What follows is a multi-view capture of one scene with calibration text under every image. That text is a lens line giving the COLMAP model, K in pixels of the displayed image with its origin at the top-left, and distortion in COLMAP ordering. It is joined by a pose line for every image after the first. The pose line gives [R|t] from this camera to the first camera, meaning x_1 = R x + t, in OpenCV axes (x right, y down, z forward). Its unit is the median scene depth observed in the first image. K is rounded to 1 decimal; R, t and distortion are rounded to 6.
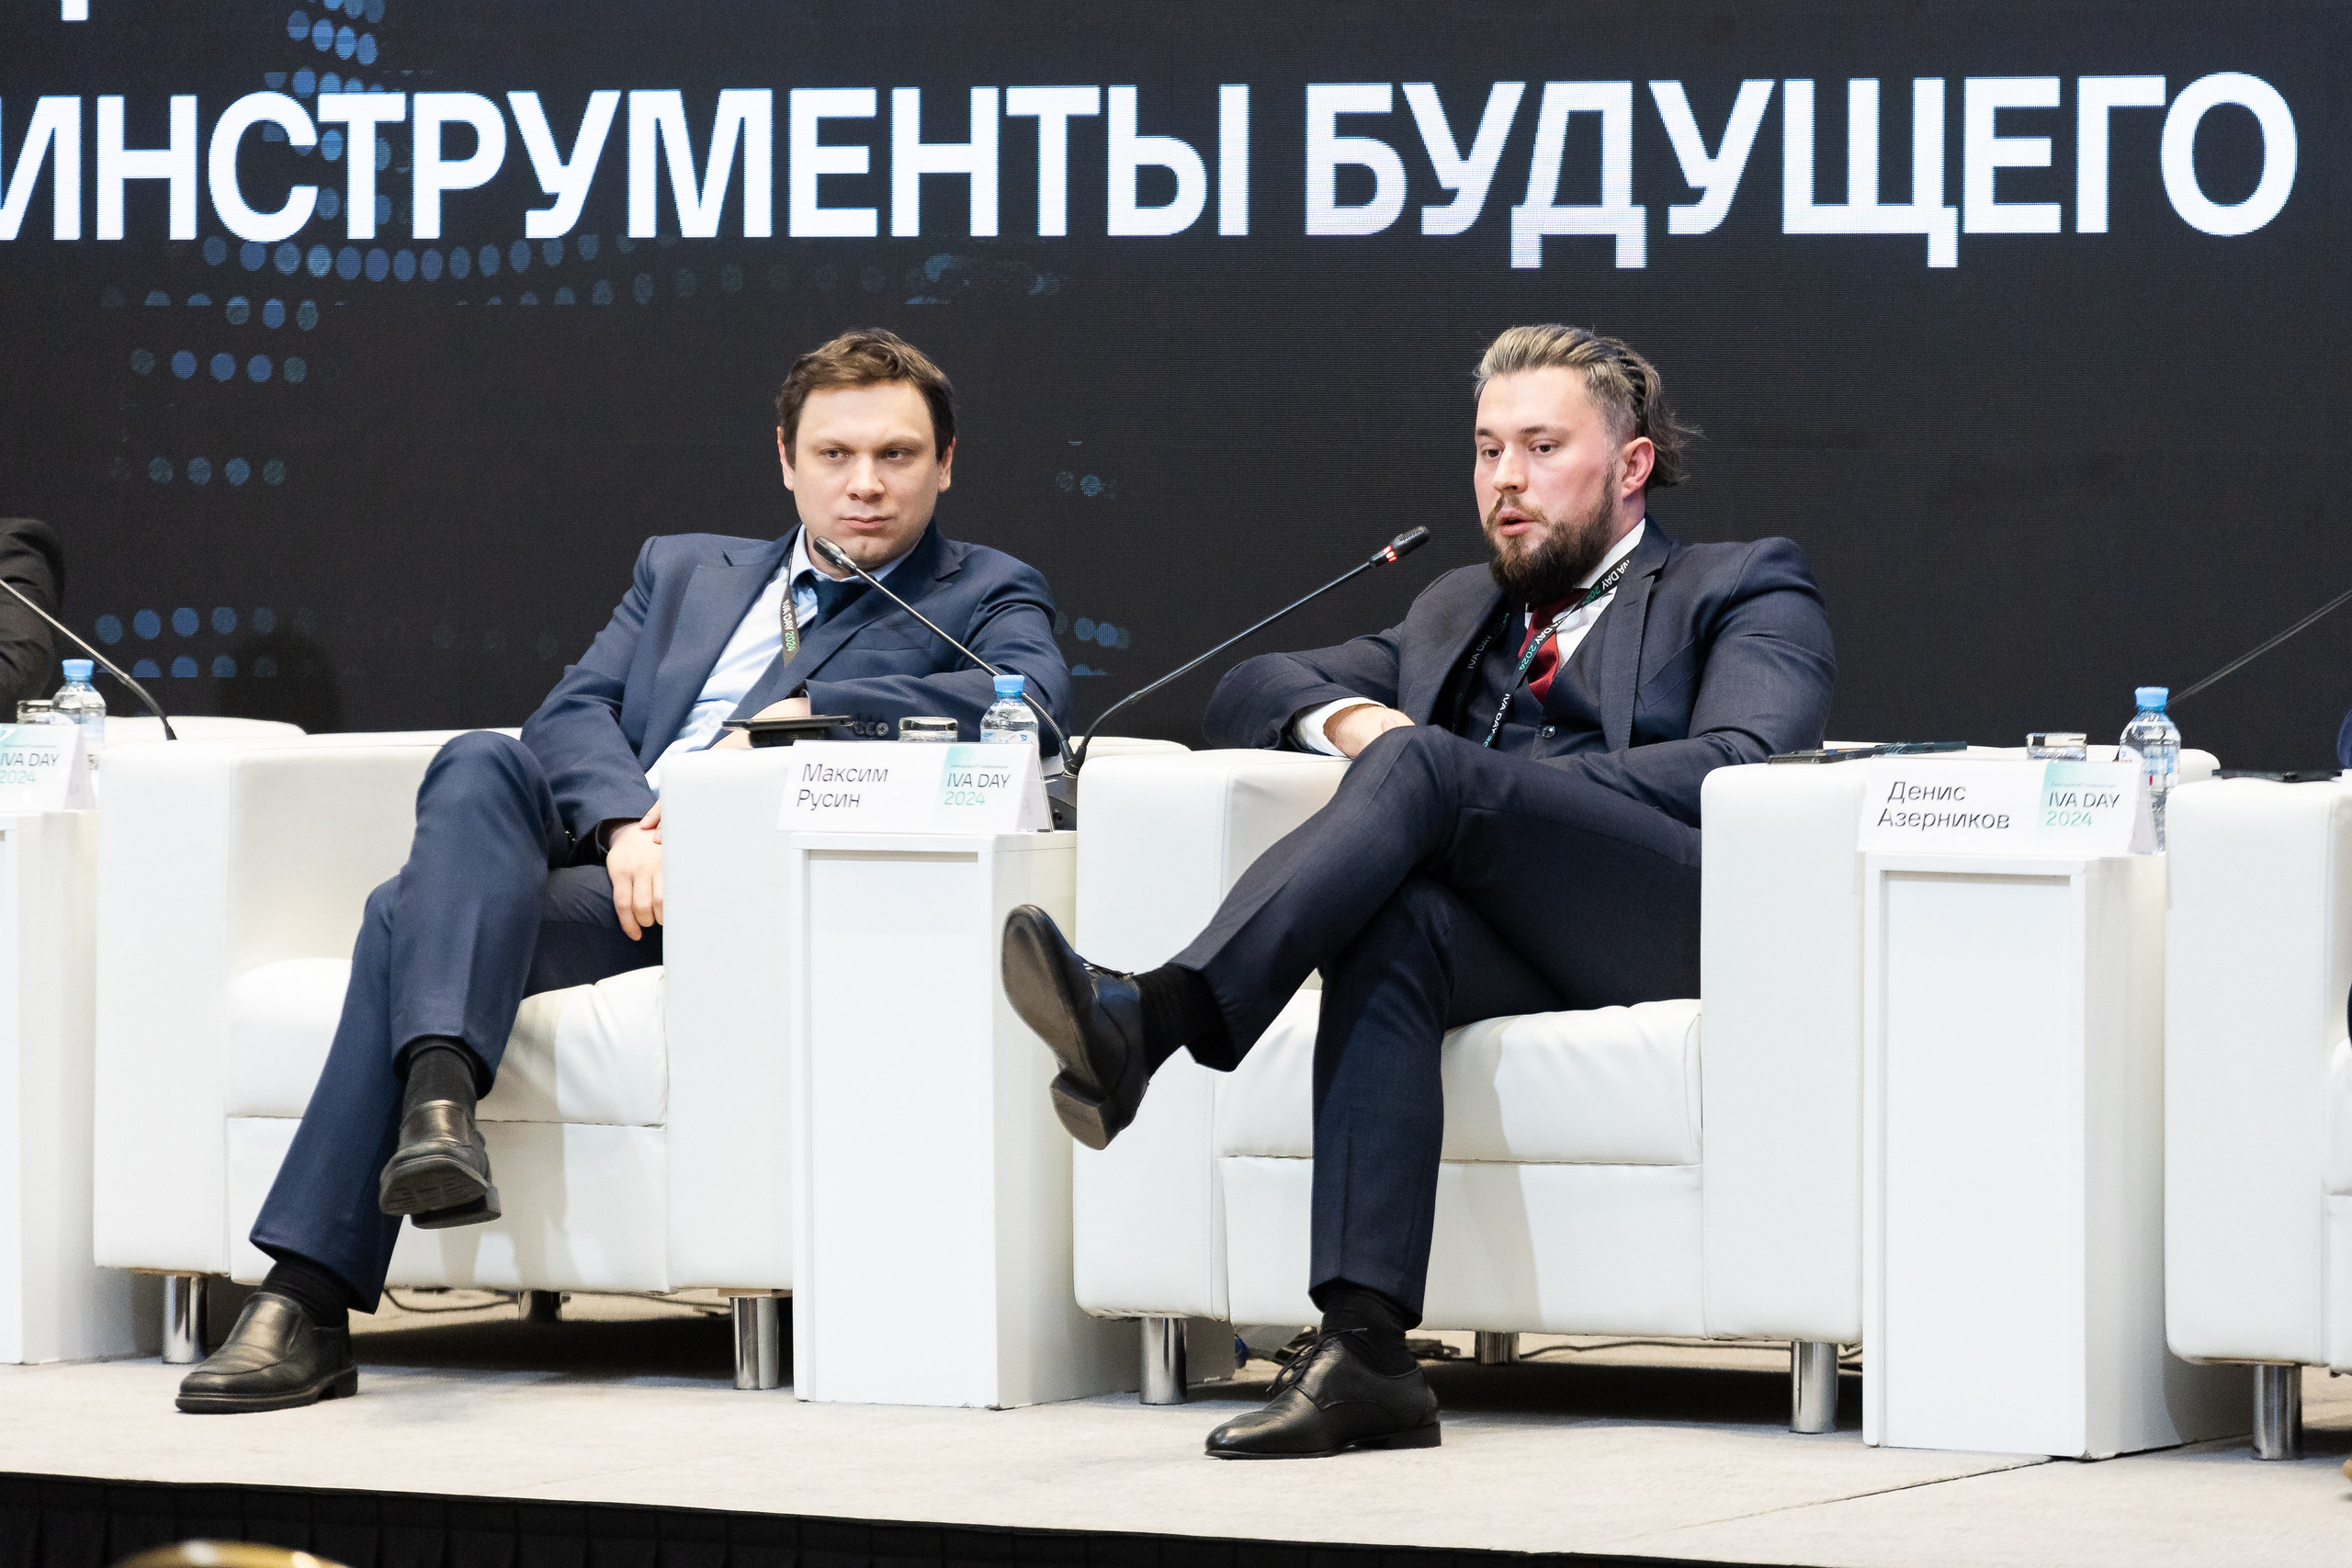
lens RADIAL K [[13702.0, 0, 1175.7], [0, 13702.0, 781.6], [0, 0, 1]] dist [-0.105979, 0.000000]
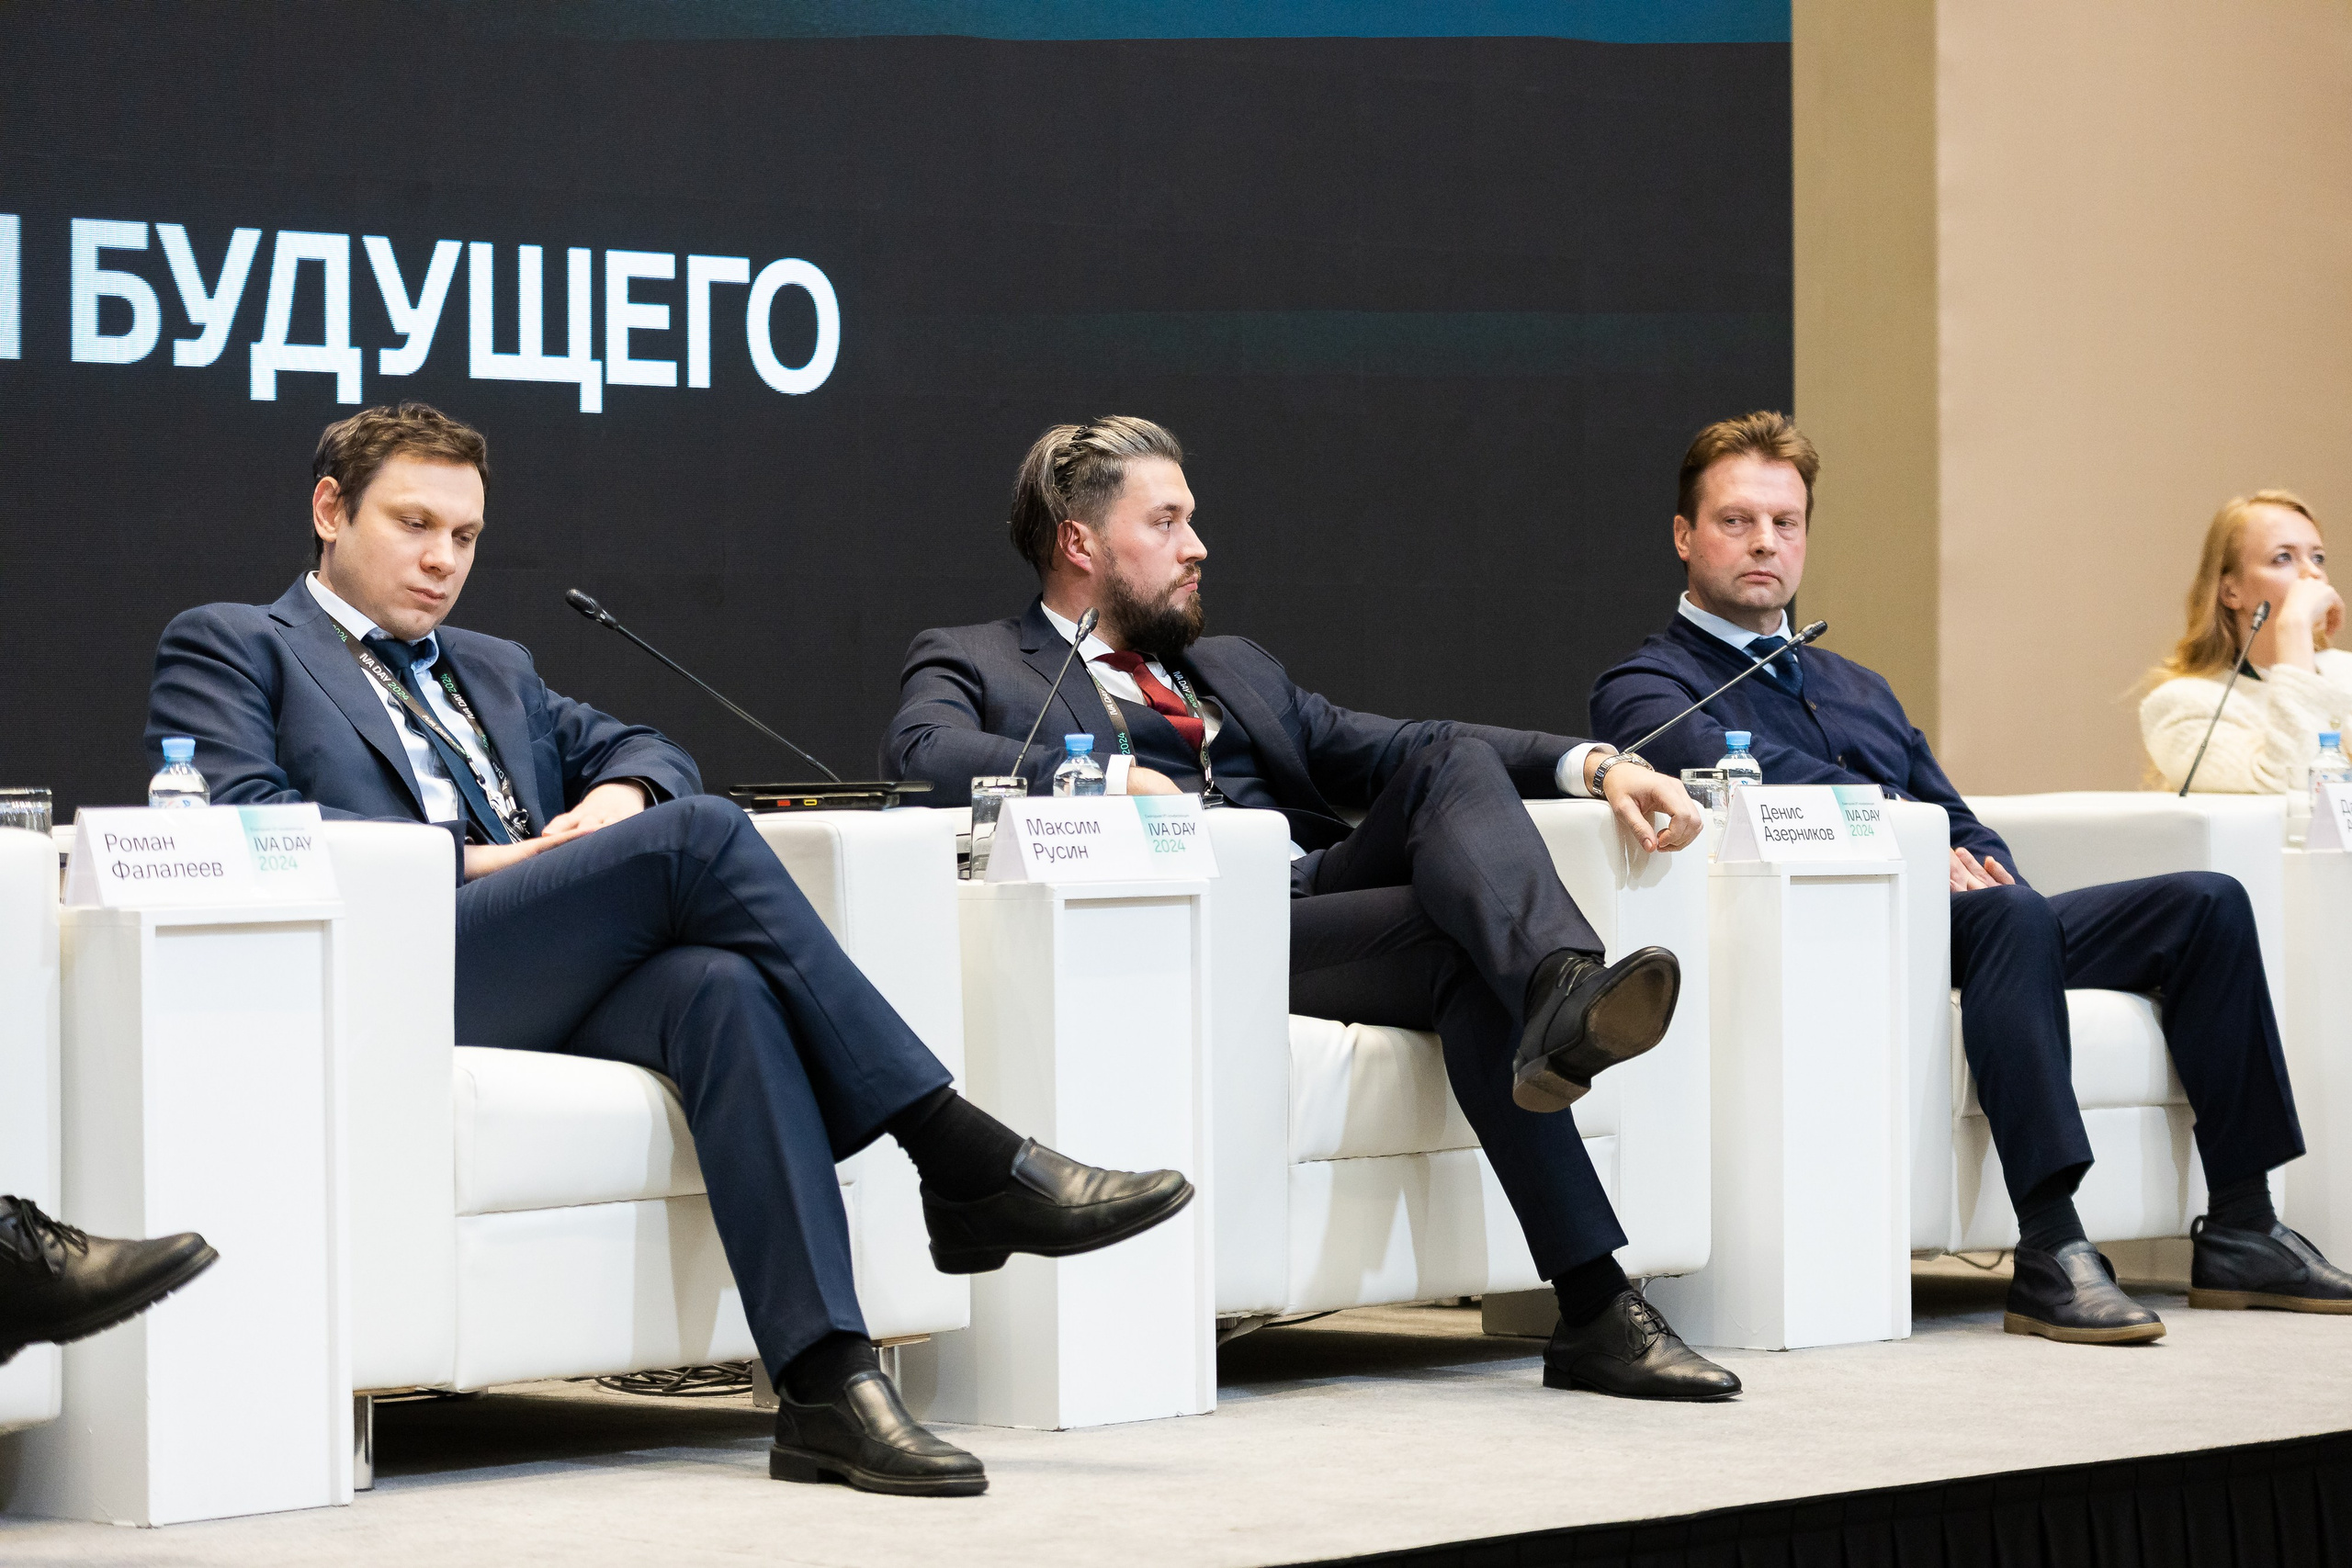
lens RADIAL K [[7336.9, 0, 1166.1], [0, 7336.9, 781.9], [0, 0, 1]] dist [-0.015112, 0.000000]
pose [[0.227226, -0.000655, 0.973842, -0.529198], [0.045357, 0.998922, -0.009911, 0.001854], [-0.972785, 0.046423, 0.227011, 0.804761]]
